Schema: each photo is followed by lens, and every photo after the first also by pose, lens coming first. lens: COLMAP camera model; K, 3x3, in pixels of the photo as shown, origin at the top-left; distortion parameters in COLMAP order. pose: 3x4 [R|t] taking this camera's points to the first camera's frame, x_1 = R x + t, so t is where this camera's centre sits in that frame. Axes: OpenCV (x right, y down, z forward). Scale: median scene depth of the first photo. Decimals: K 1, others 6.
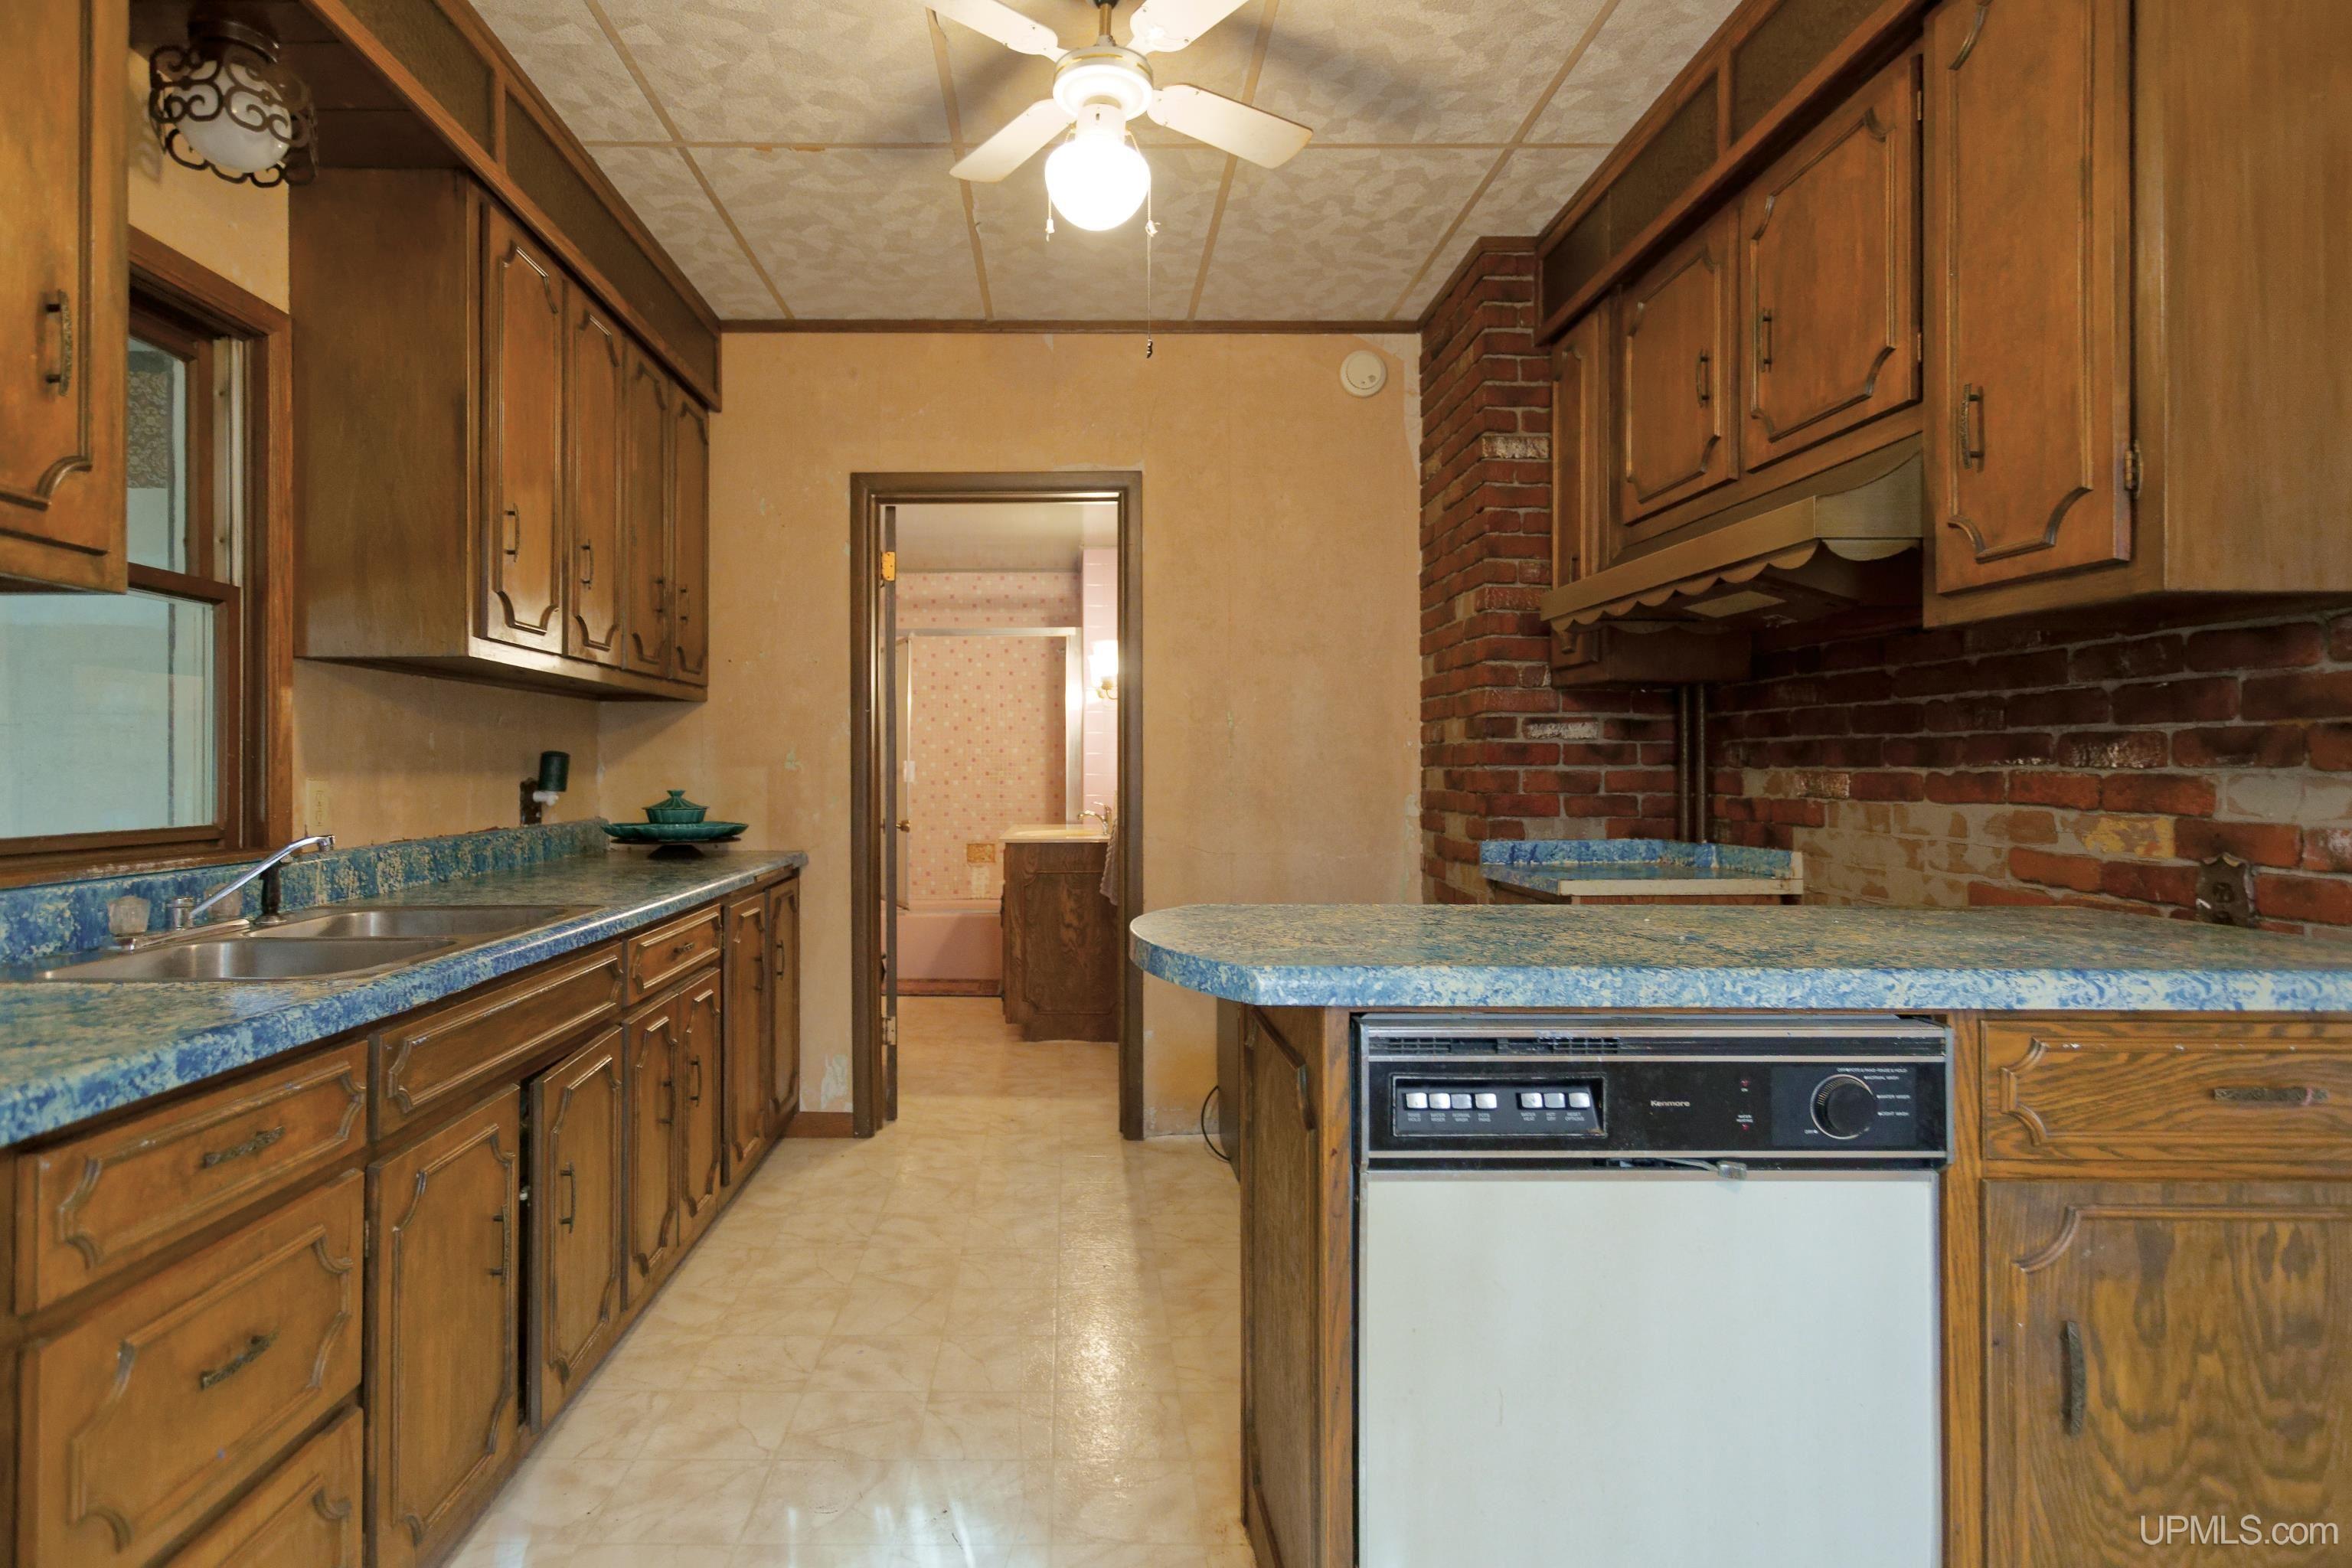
lens RADIAL K [[1248.0, 0, 1070.7], [0, 1248.0, 751.0], [0, 0, 1]] dist [-0.001895, 0.002054]
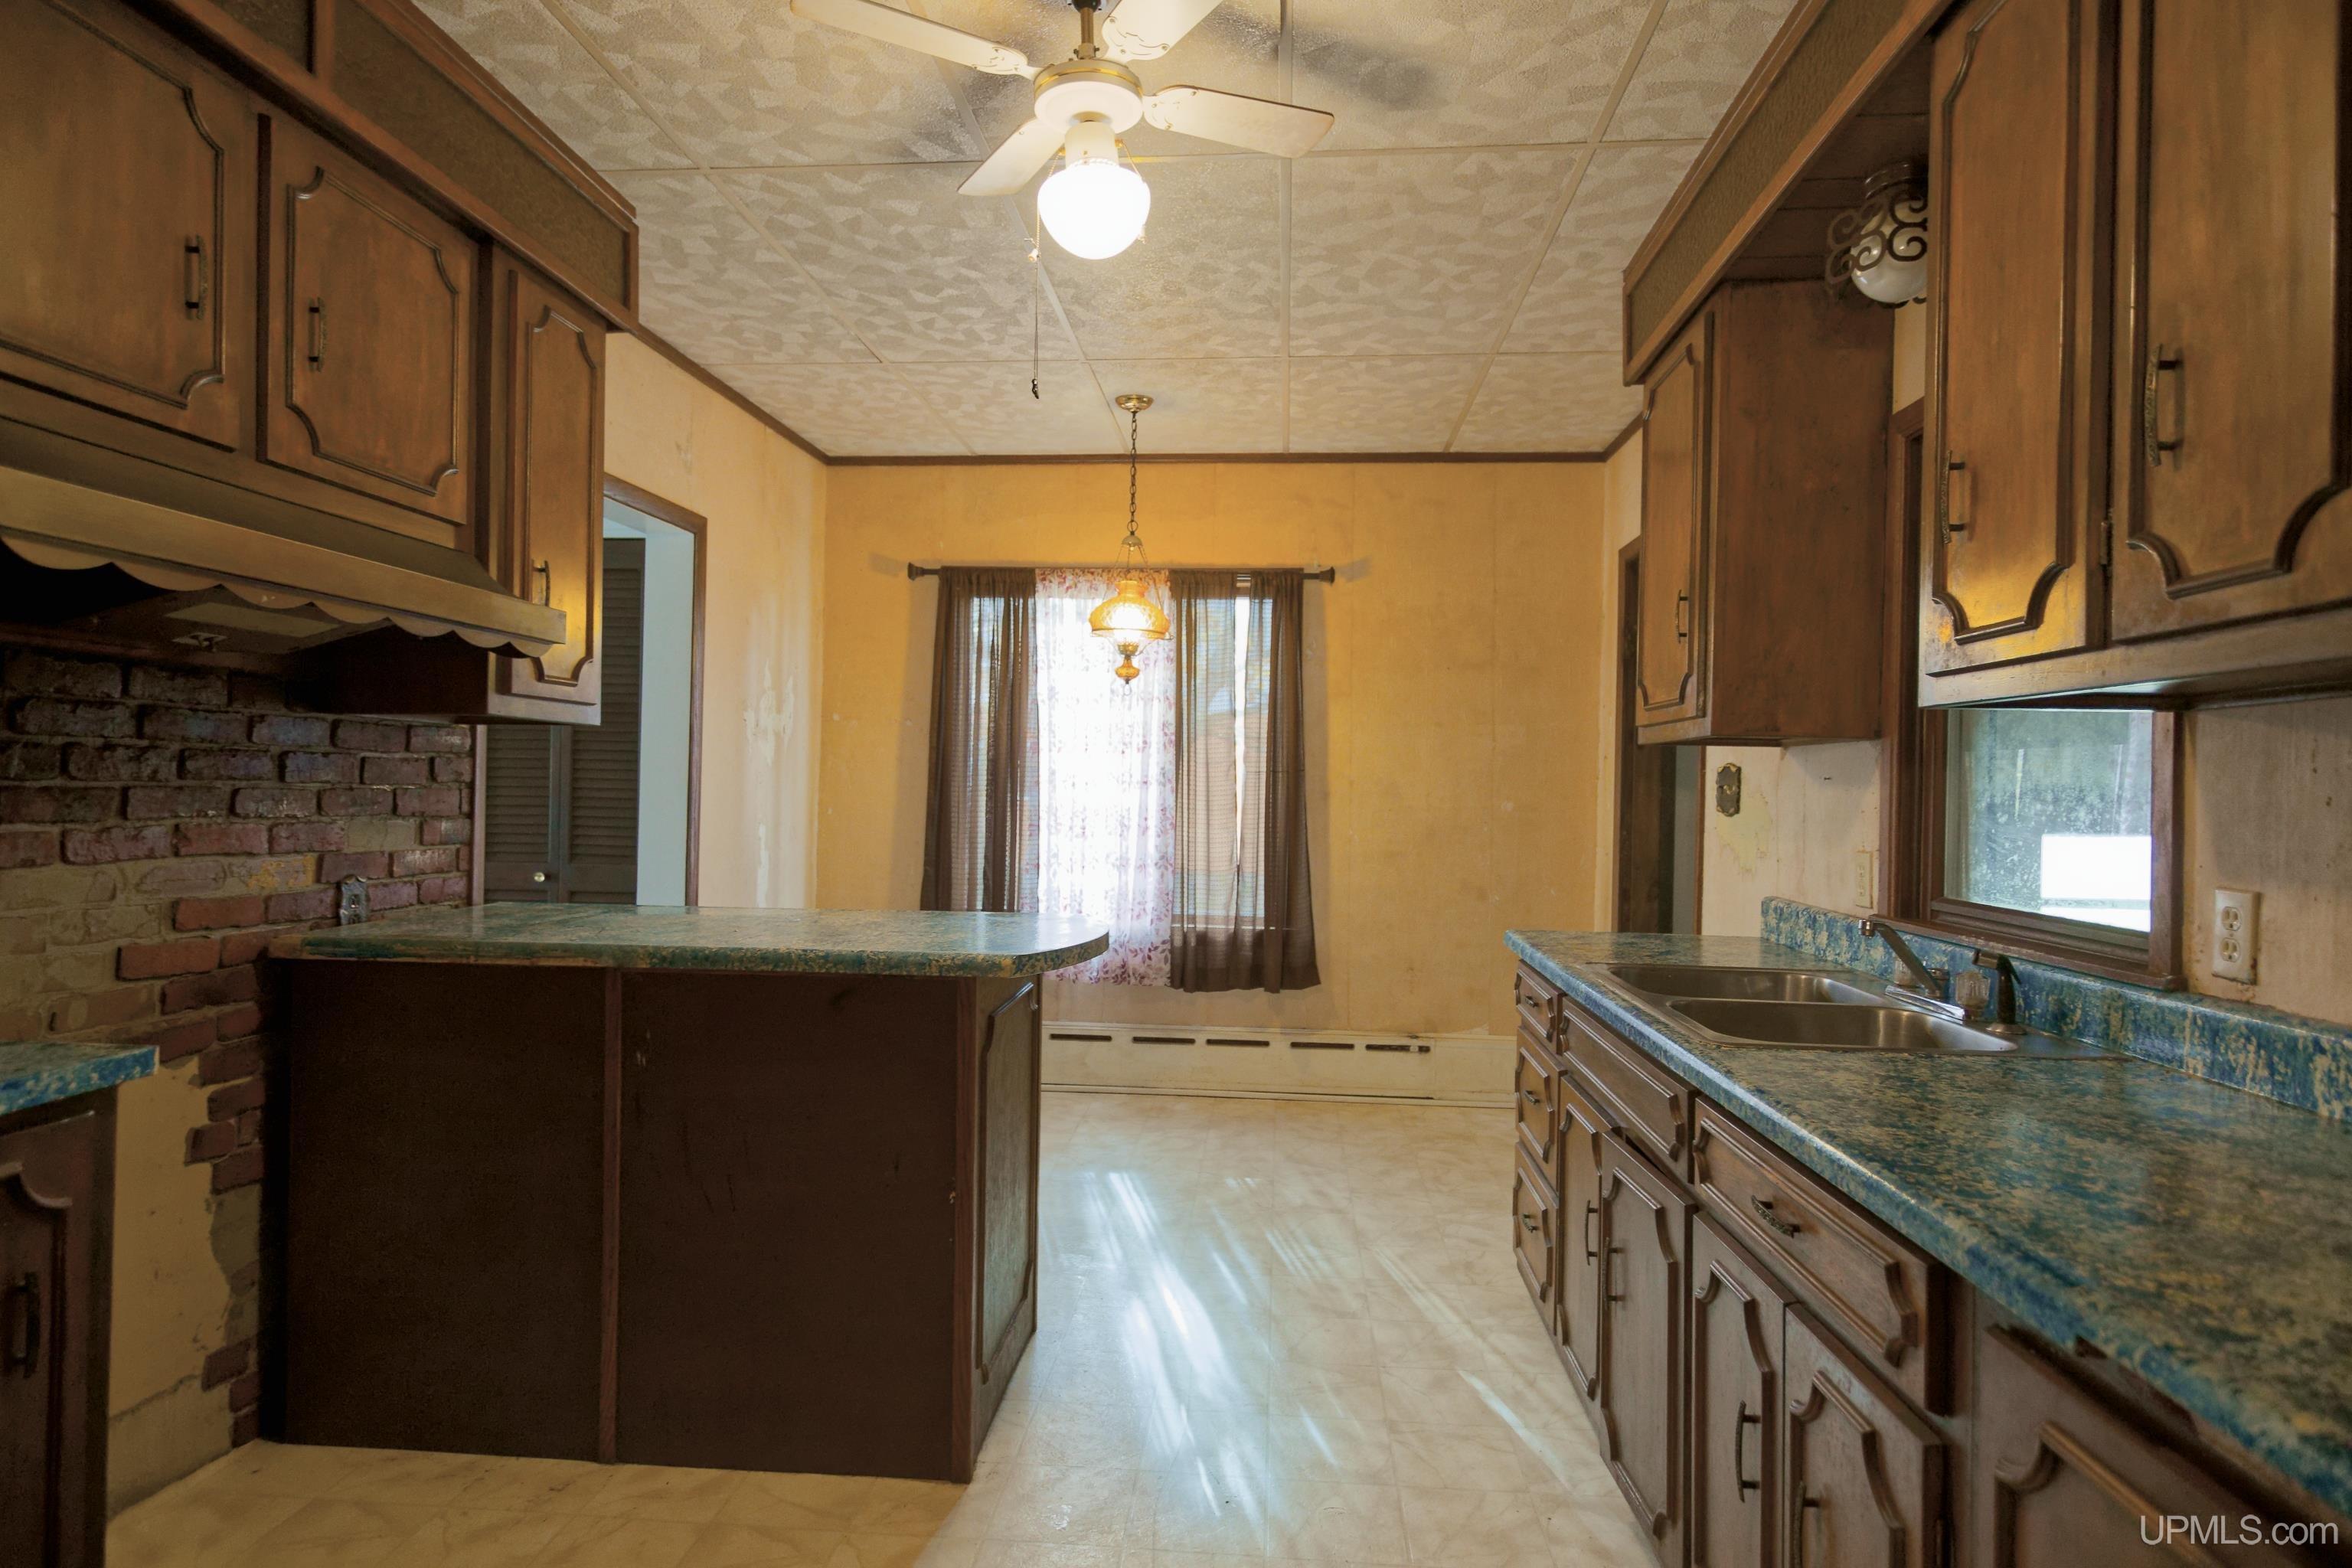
lens RADIAL K [[1240.6, 0, 1167.5], [0, 1240.6, 789.3], [0, 0, 1]] dist [0.000677, 0.001547]
pose [[-0.995789, -0.016684, 0.090146, -0.177253], [-0.017917, 0.999756, -0.012892, -0.017787], [-0.089909, -0.014453, -0.995845, 2.738120]]
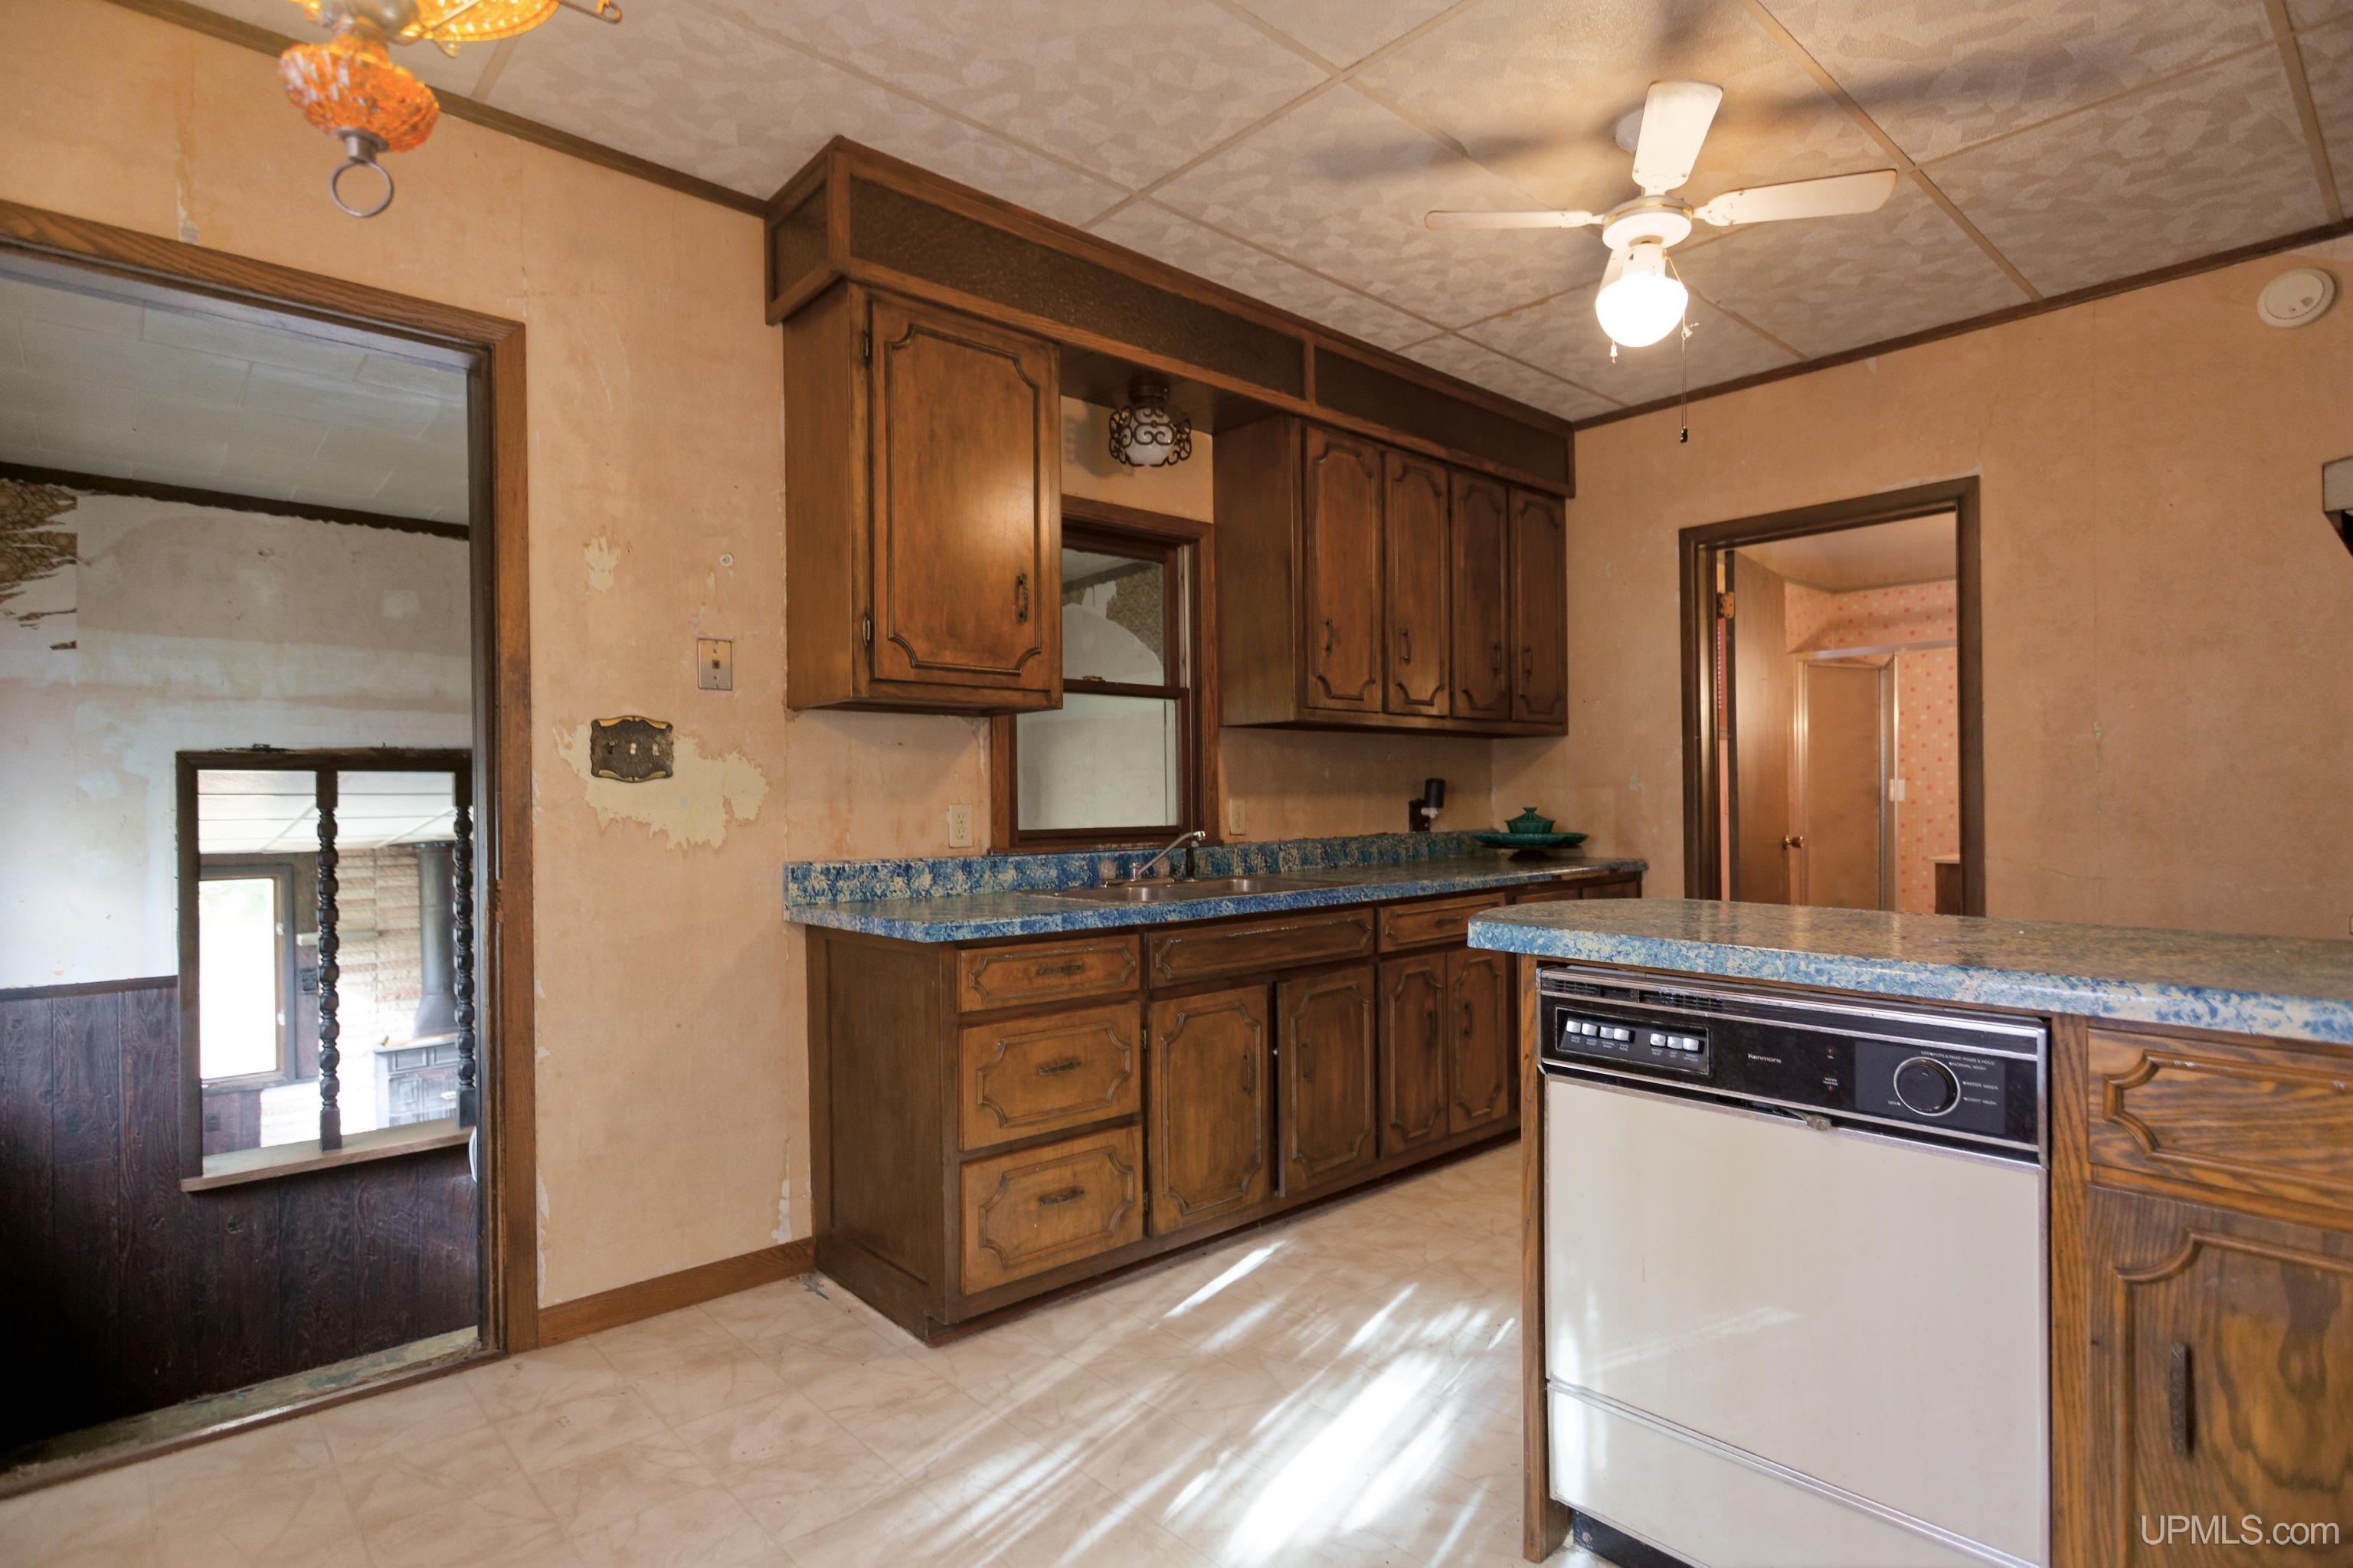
lens RADIAL K [[1178.2, 0, 1176.8], [0, 1178.2, 788.9], [0, 0, 1]] dist [-0.019329, 0.014235]
pose [[0.670160, -0.010457, -0.742143, 0.821990], [0.020255, 0.999786, 0.004203, 0.001407], [0.741940, -0.017849, 0.670229, -0.168258]]
